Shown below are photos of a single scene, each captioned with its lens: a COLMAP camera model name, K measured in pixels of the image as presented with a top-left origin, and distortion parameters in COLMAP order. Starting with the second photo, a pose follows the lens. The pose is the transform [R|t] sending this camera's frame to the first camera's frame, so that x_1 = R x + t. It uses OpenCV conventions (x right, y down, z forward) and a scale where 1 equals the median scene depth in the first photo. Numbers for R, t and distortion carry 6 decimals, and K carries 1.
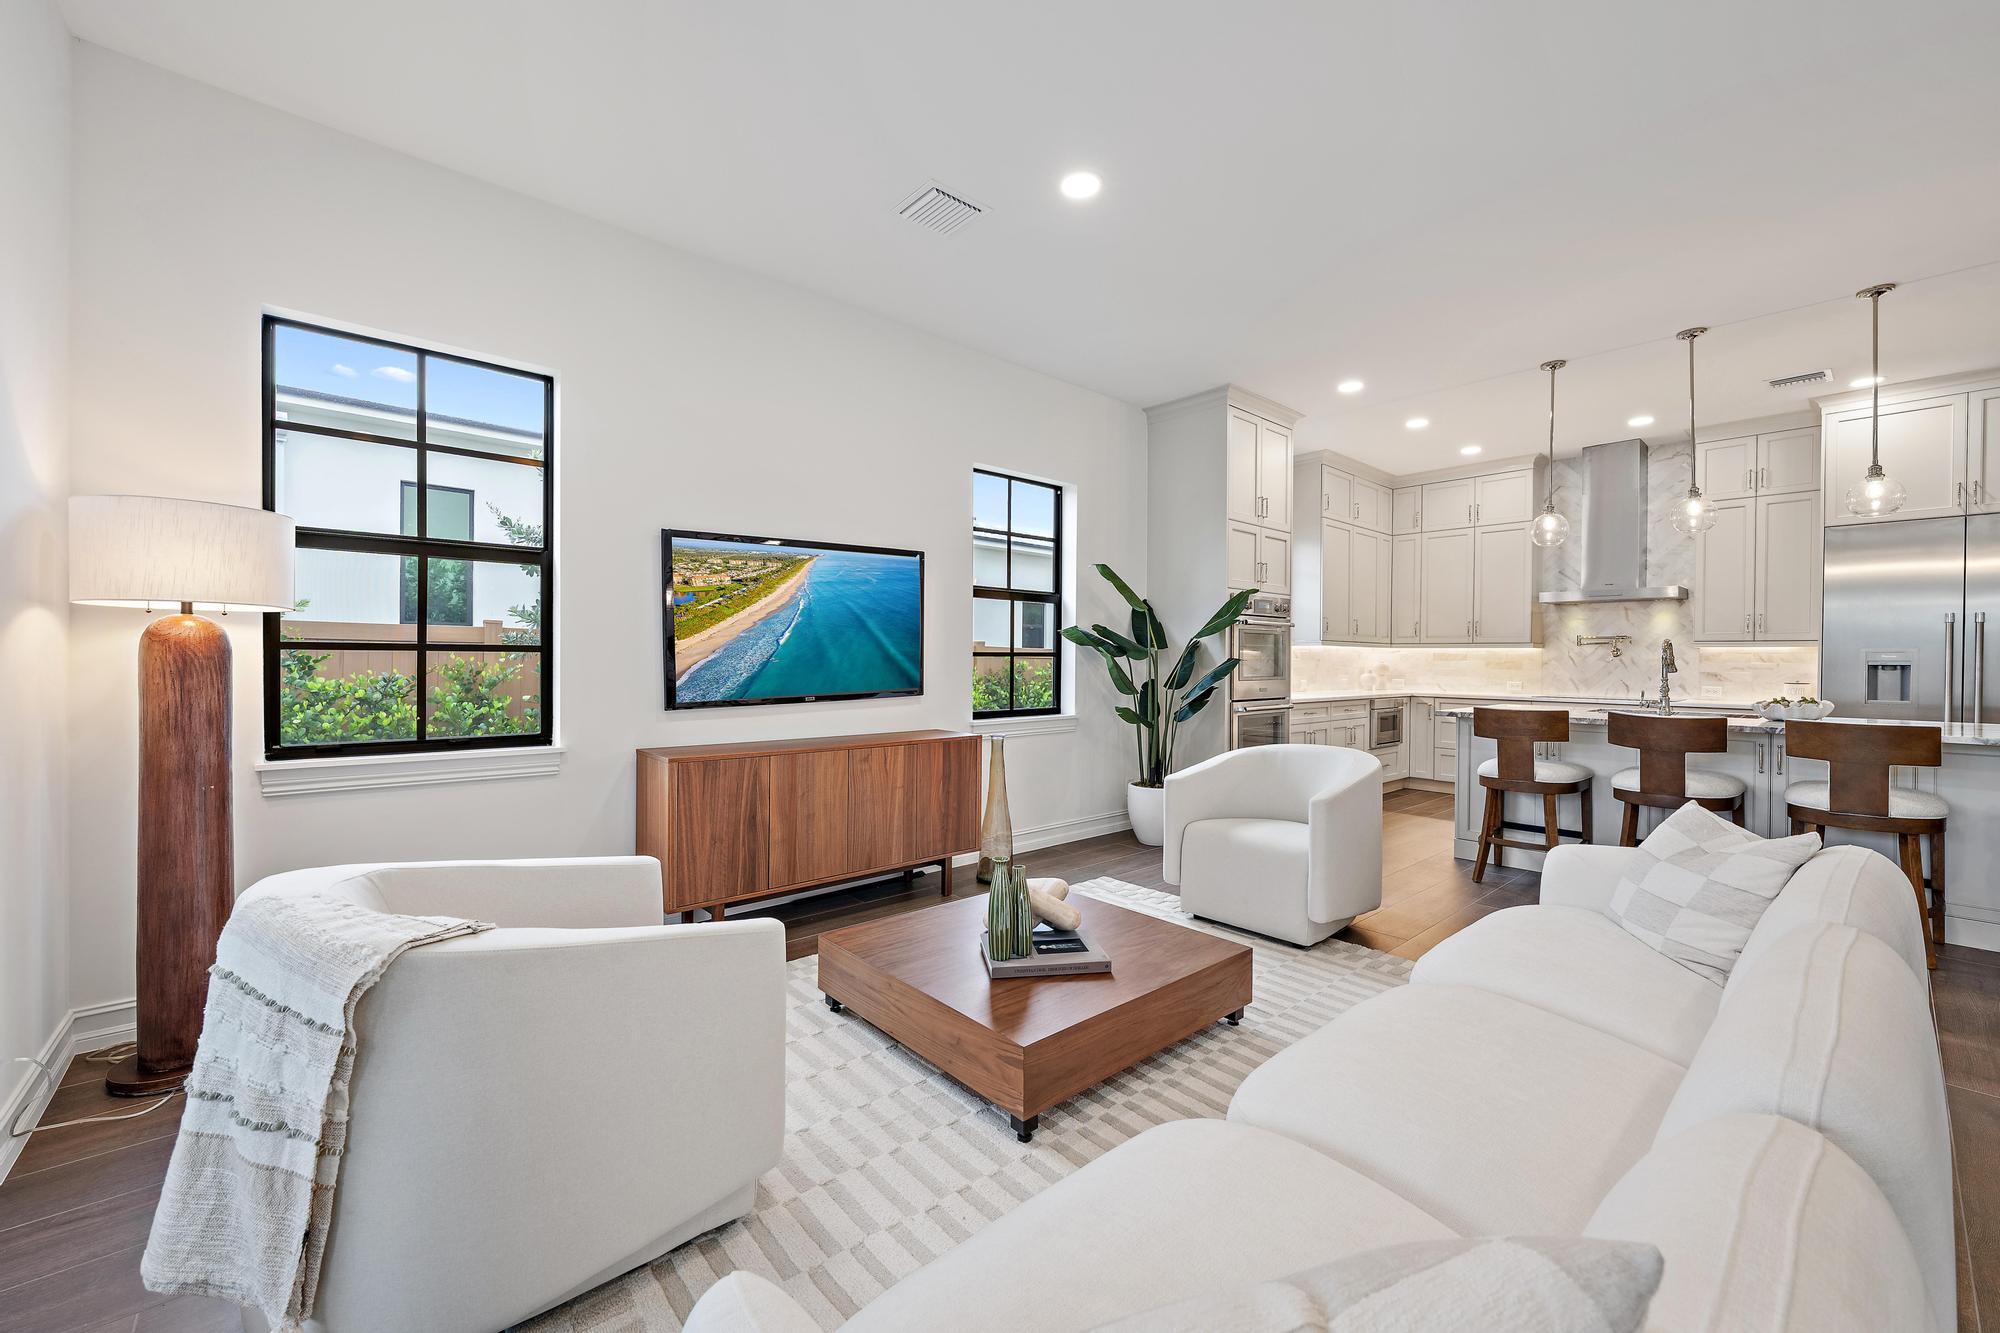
lens RADIAL K [[792.0, 0, 1008.8], [0, 792.0, 664.1], [0, 0, 1]] dist [-0.002787, -0.000571]
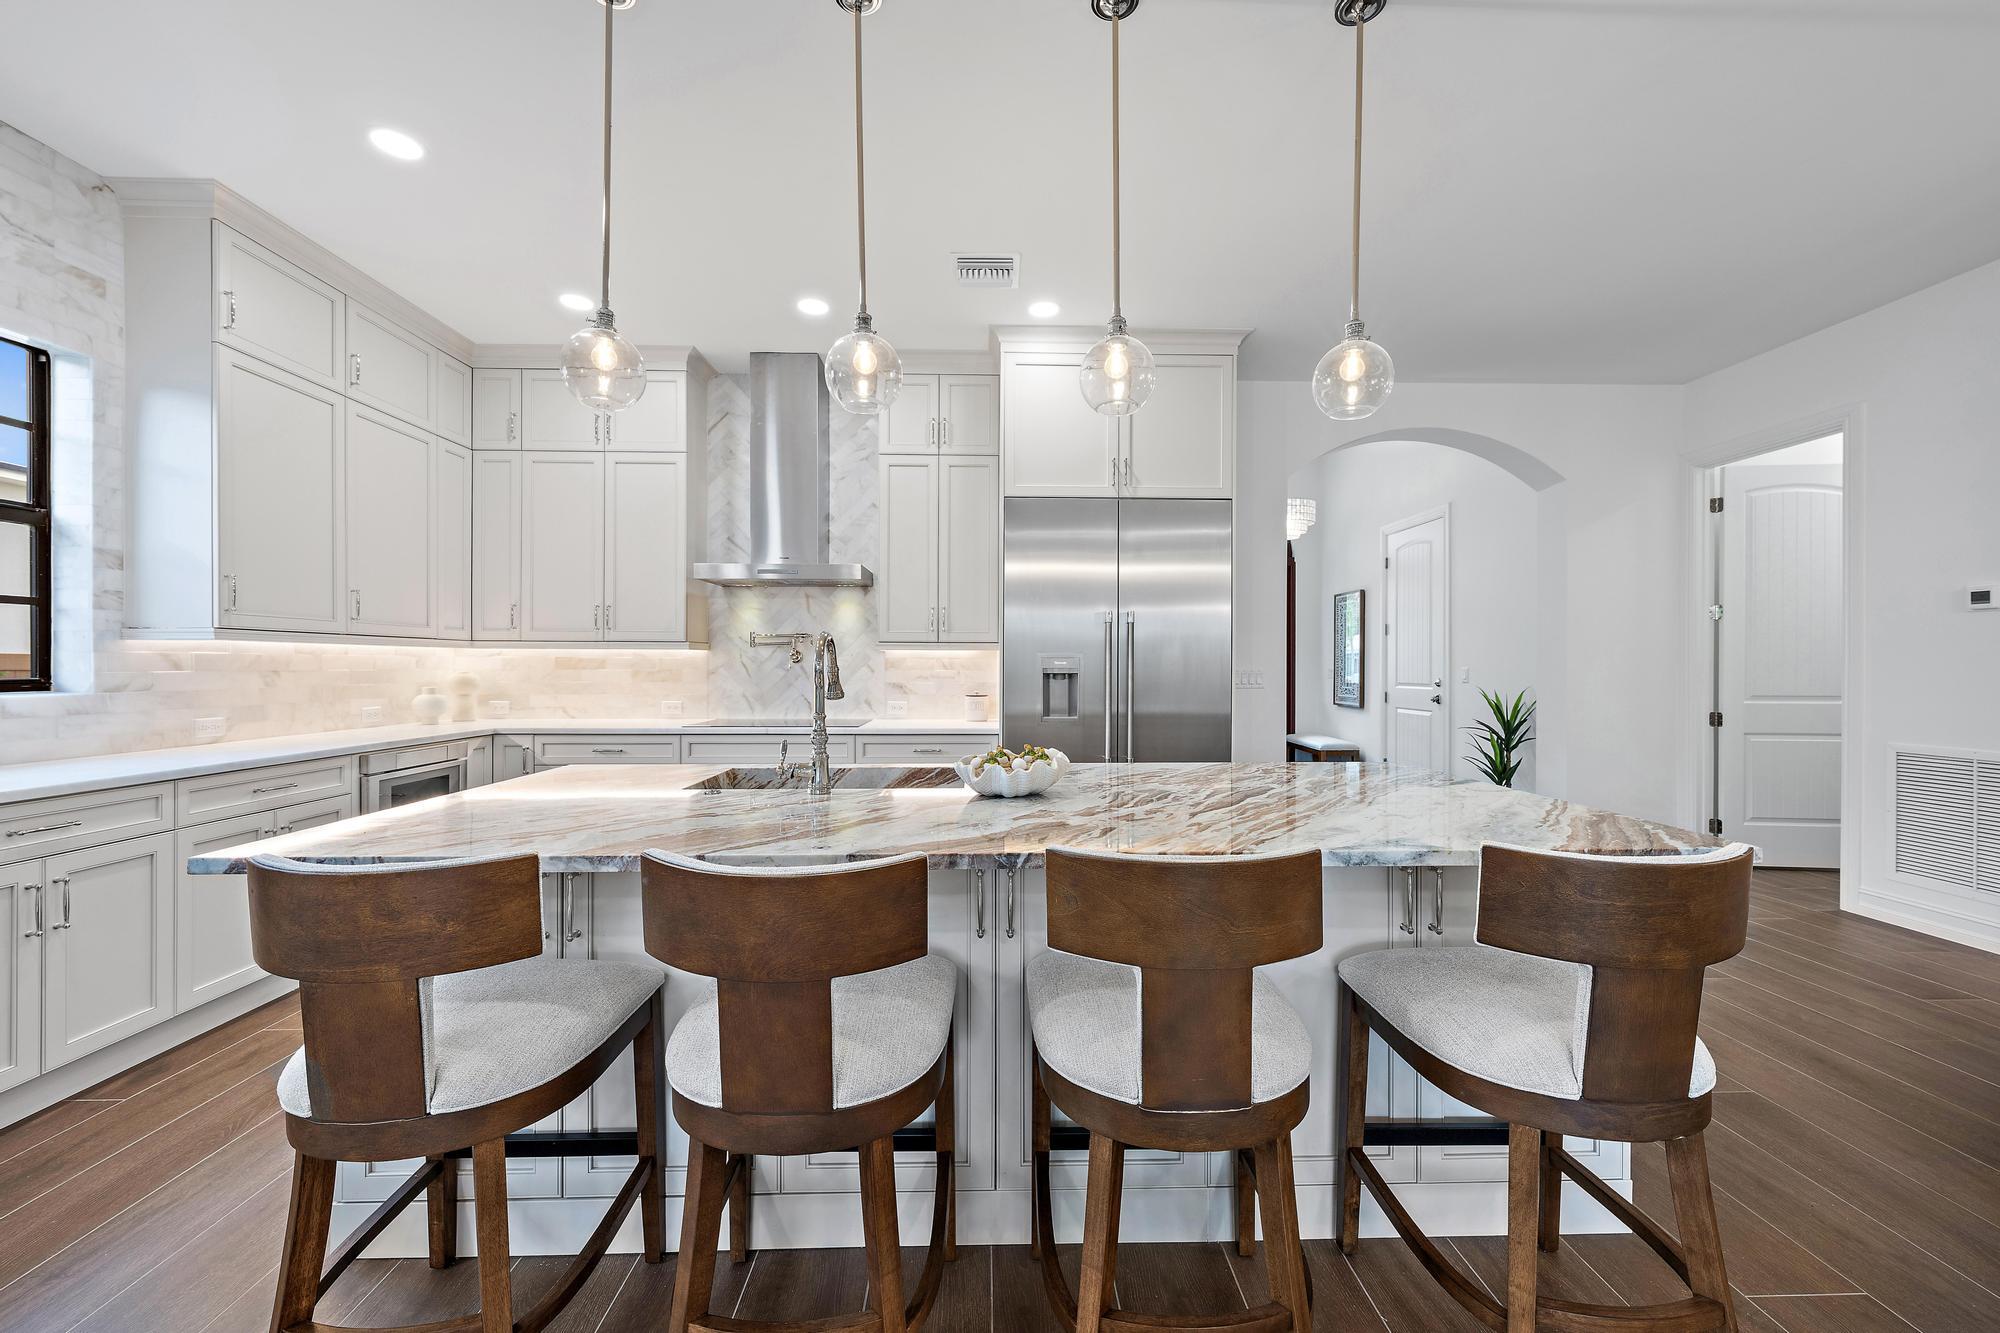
lens RADIAL K [[792.0, 0, 992.6], [0, 792.0, 666.7], [0, 0, 1]] dist [-0.002787, -0.000571]
pose [[0.663627, -0.009395, 0.748005, 0.357325], [0.008681, 0.999951, 0.004858, -0.007827], [-0.748013, 0.003270, 0.663676, 0.399170]]
